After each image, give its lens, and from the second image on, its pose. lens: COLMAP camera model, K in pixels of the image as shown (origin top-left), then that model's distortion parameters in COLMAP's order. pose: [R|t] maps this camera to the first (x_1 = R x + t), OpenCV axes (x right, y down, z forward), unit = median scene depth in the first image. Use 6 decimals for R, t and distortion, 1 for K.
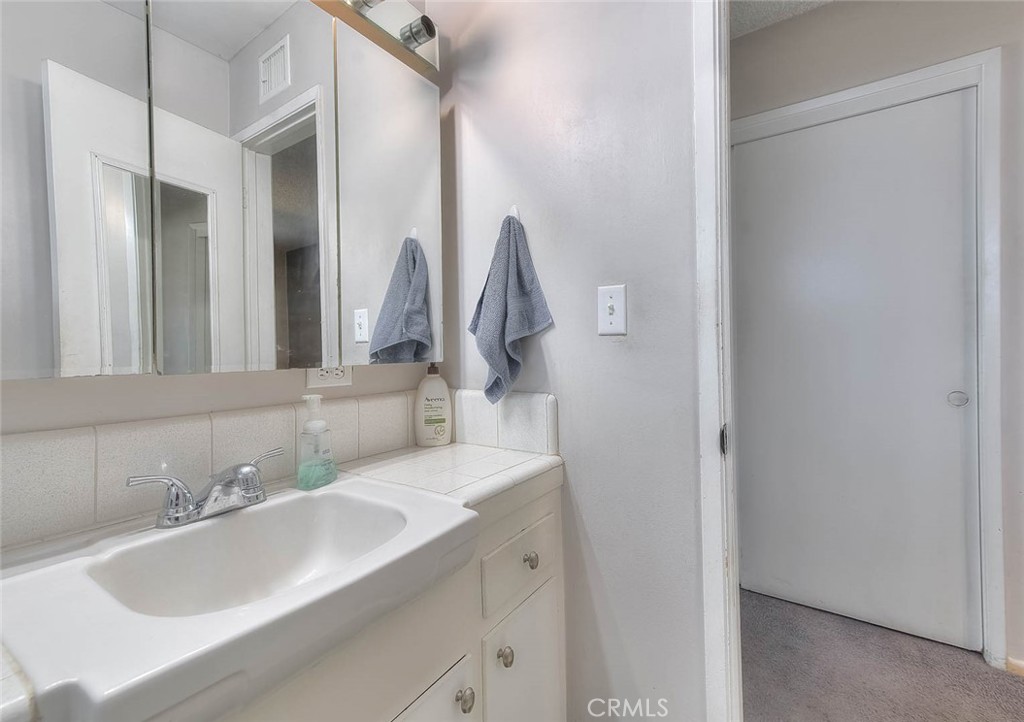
lens RADIAL K [[433.0, 0, 515.1], [0, 433.0, 347.6], [0, 0, 1]] dist [0.001118, 0.000098]
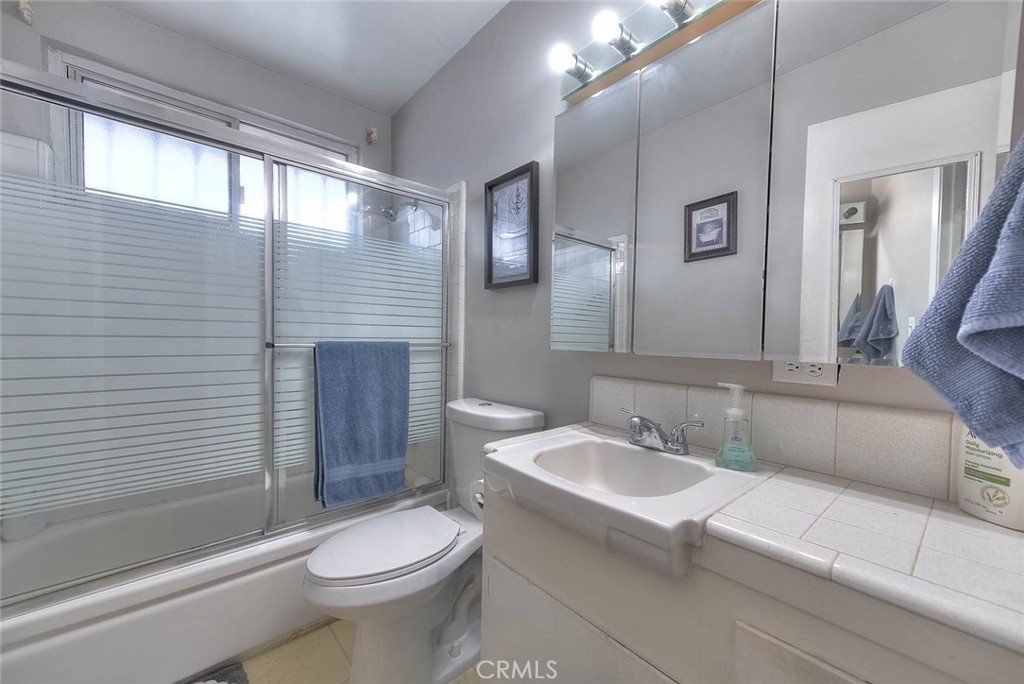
lens RADIAL K [[398.1, 0, 517.1], [0, 398.1, 339.4], [0, 0, 1]] dist [0.013644, -0.000034]
pose [[-0.258979, 0.014030, -0.965781, 0.651790], [-0.006949, 0.999842, 0.016389, -0.016462], [0.965858, 0.010956, -0.258840, 0.740818]]
